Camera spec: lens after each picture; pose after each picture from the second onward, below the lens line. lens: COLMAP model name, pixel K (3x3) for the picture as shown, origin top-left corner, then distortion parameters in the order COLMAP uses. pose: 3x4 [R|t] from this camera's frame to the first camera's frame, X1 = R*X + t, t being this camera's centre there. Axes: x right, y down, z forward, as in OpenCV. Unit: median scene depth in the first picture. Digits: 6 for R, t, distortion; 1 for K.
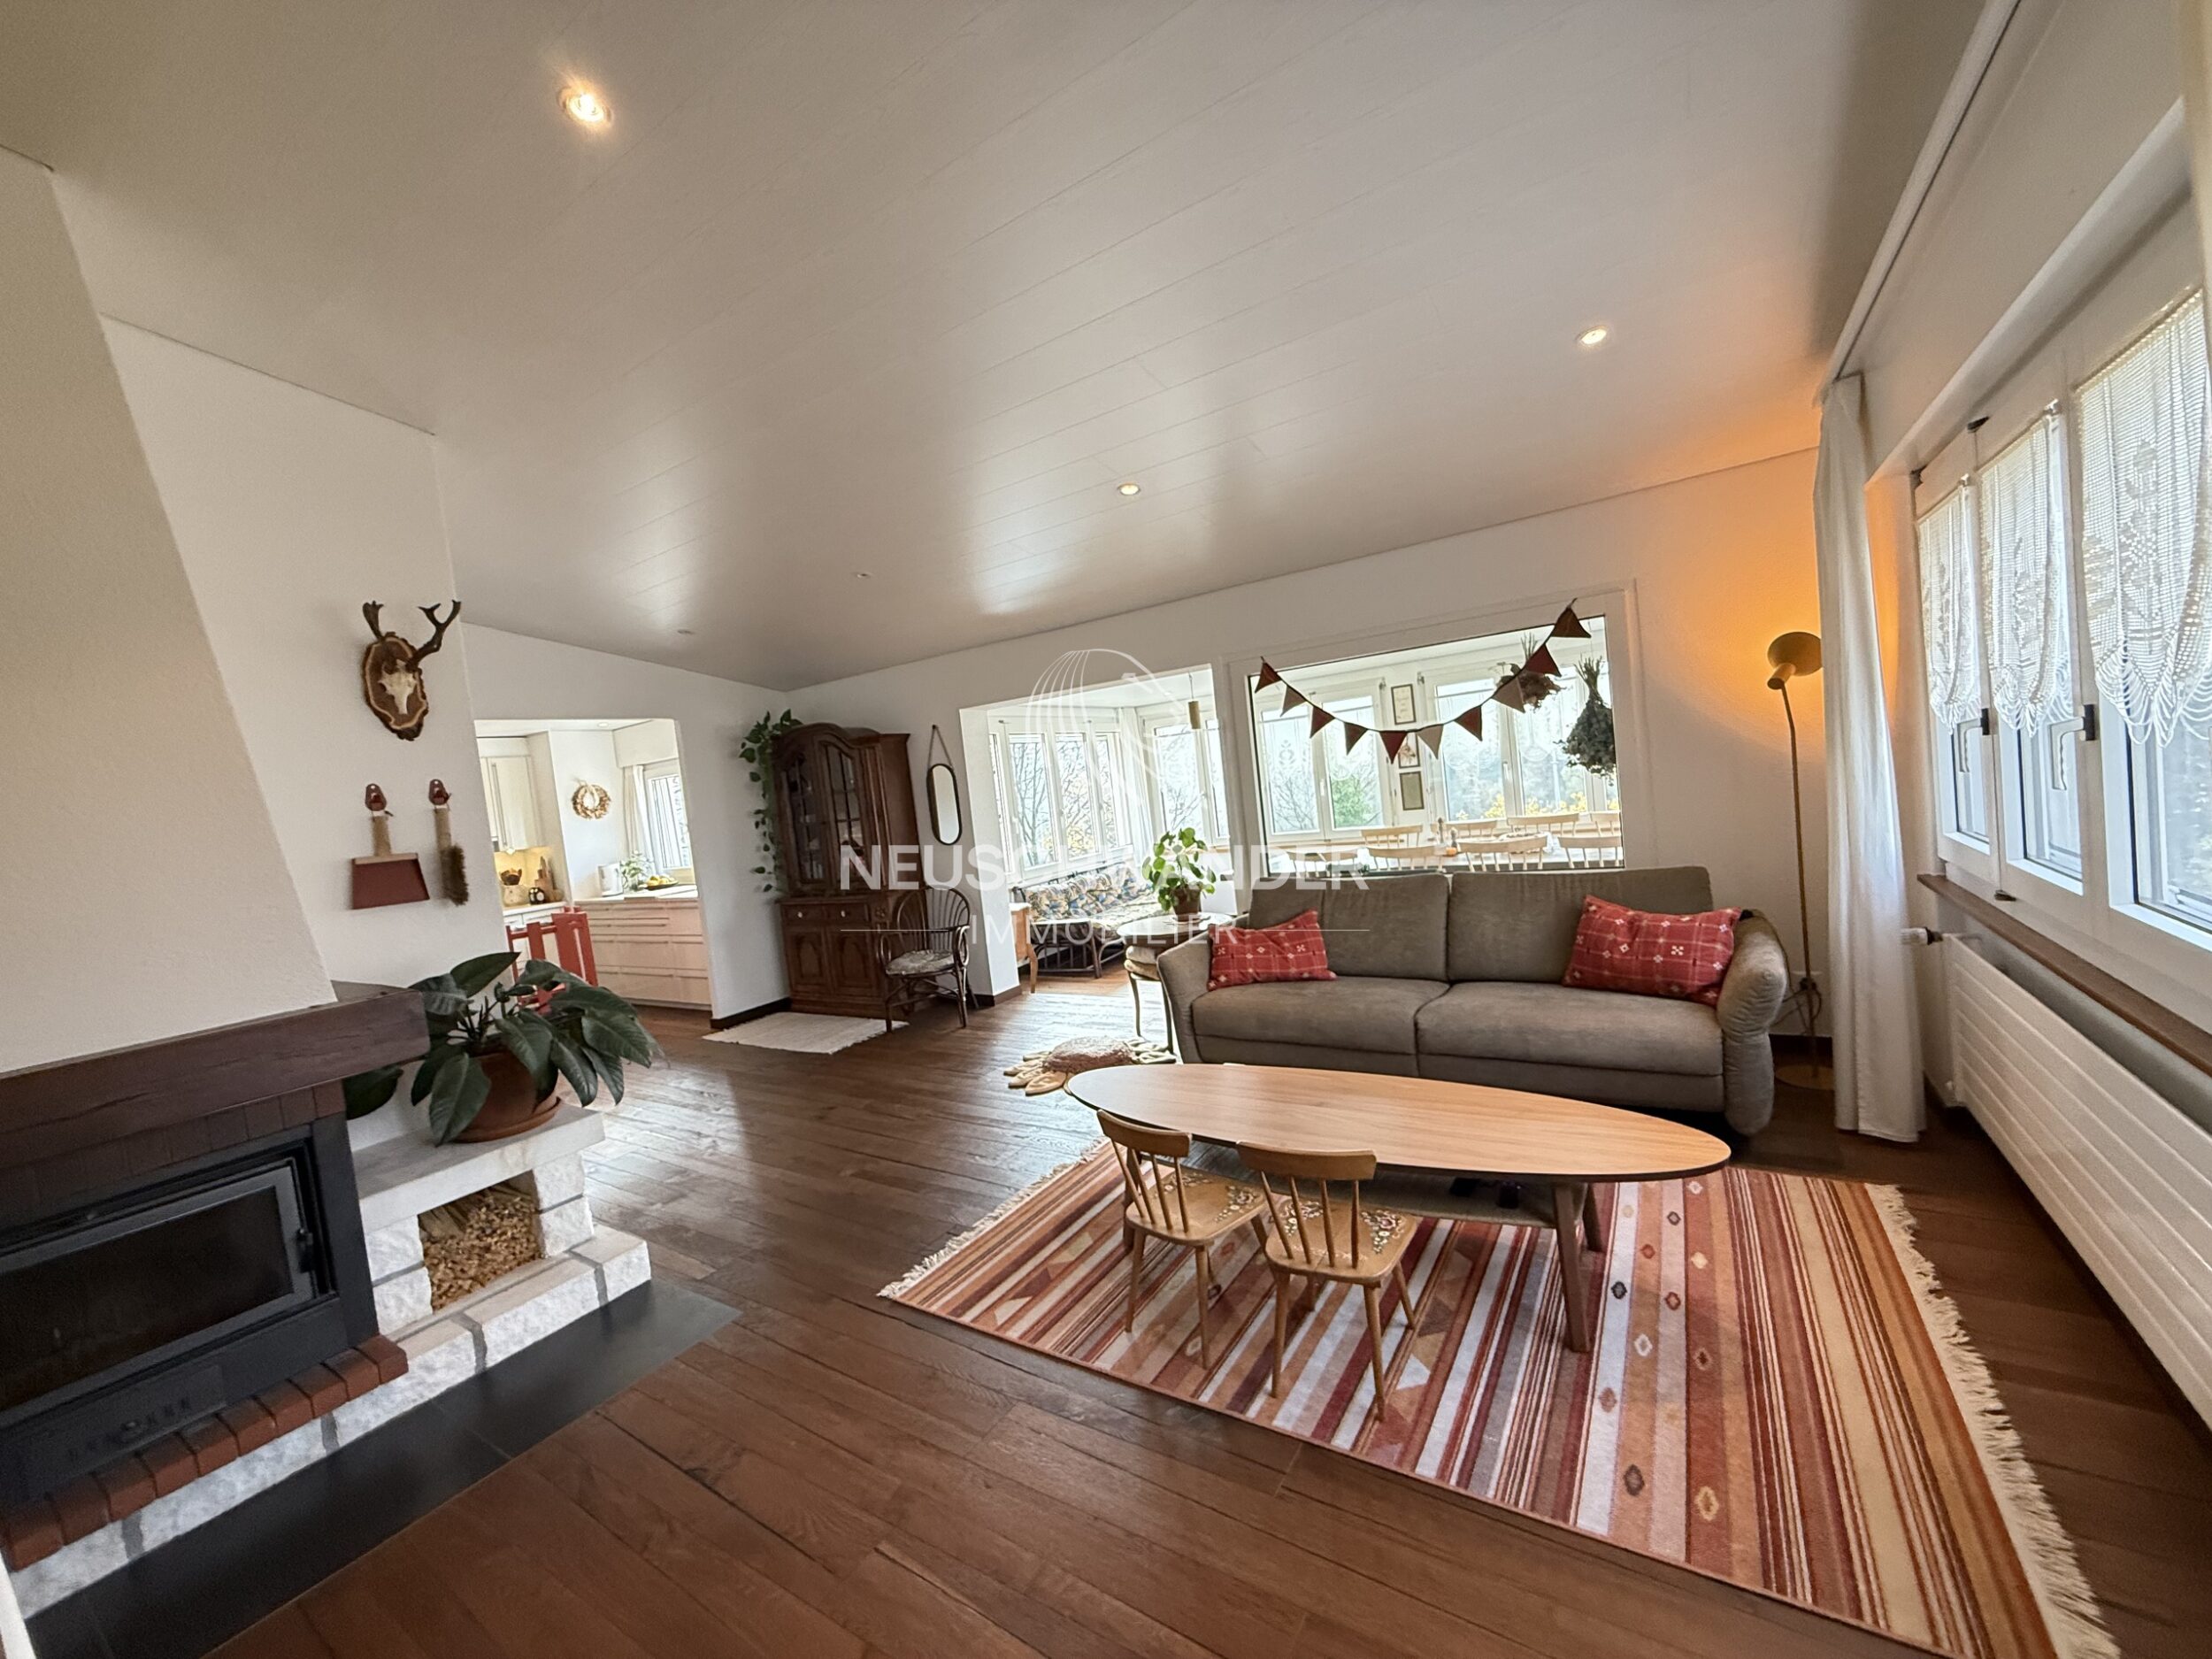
lens RADIAL K [[876.2, 0, 1093.6], [0, 876.2, 827.1], [0, 0, 1]] dist [-0.007132, 0.000063]
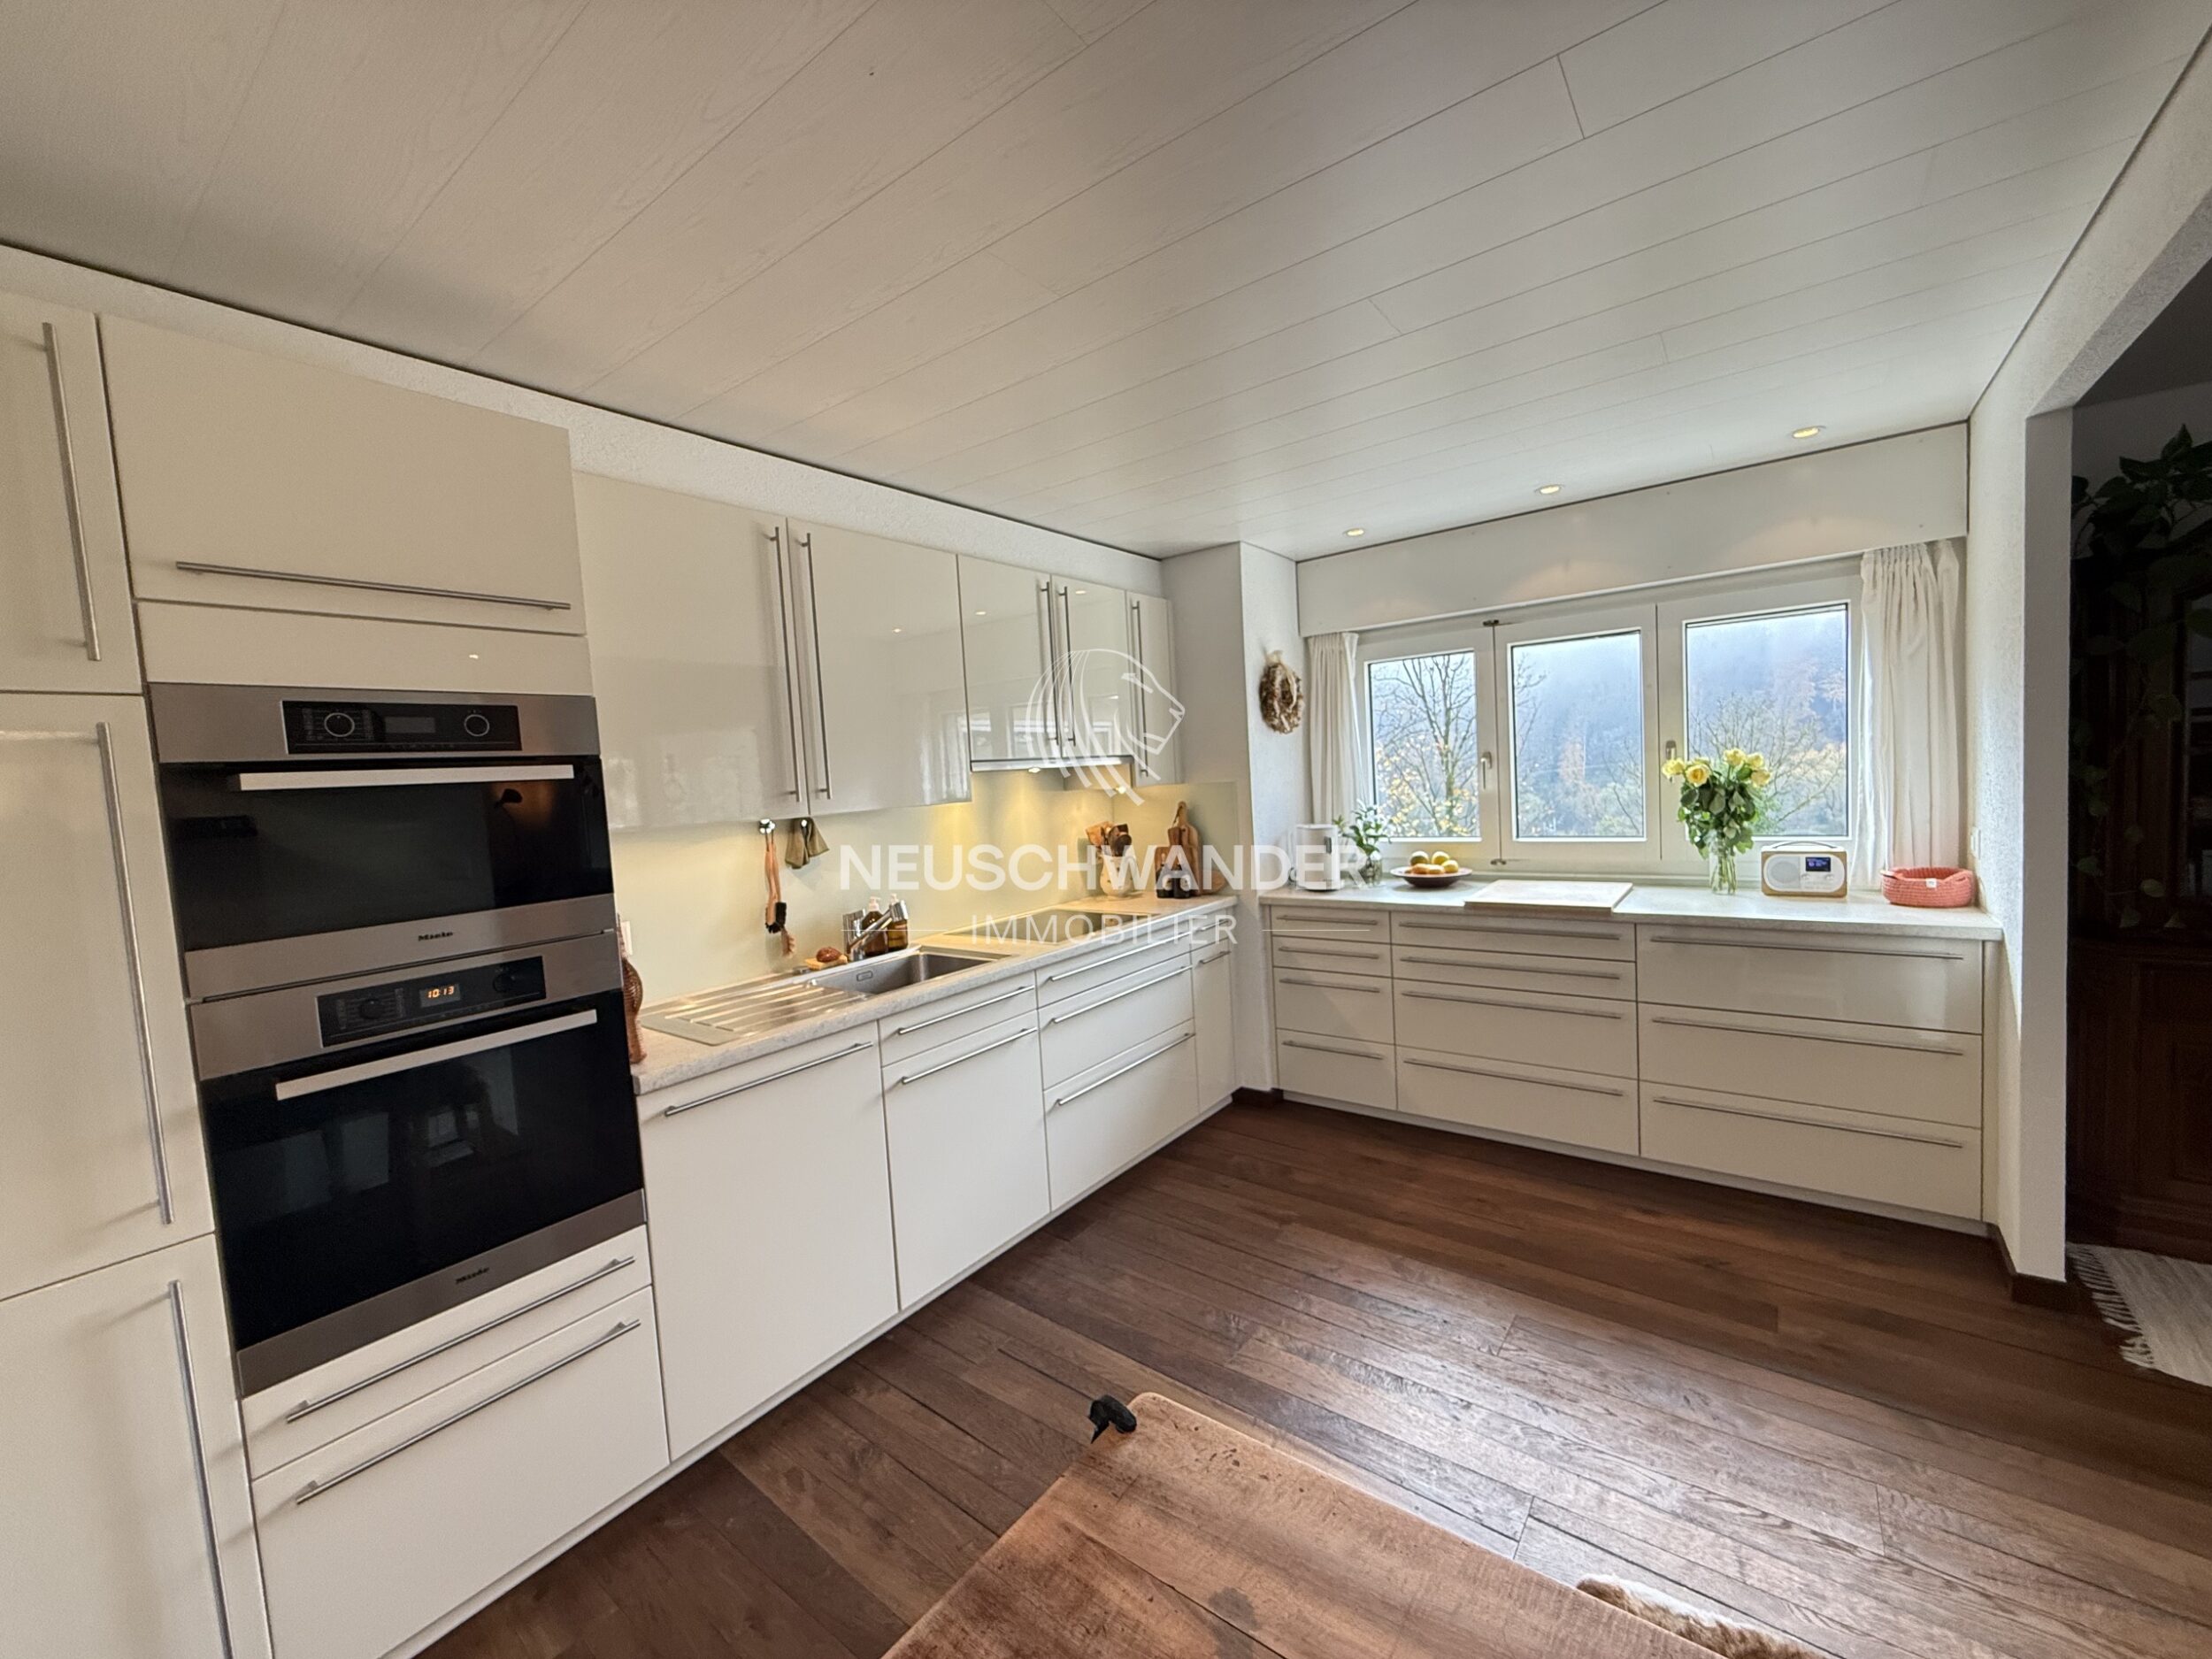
lens RADIAL K [[876.2, 0, 1102.7], [0, 876.2, 829.1], [0, 0, 1]] dist [-0.007132, 0.000063]
pose [[0.996276, 0.054859, -0.066521, -0.565781], [-0.053374, 0.998289, 0.023889, 0.035035], [0.067718, -0.020250, 0.997499, 0.442057]]
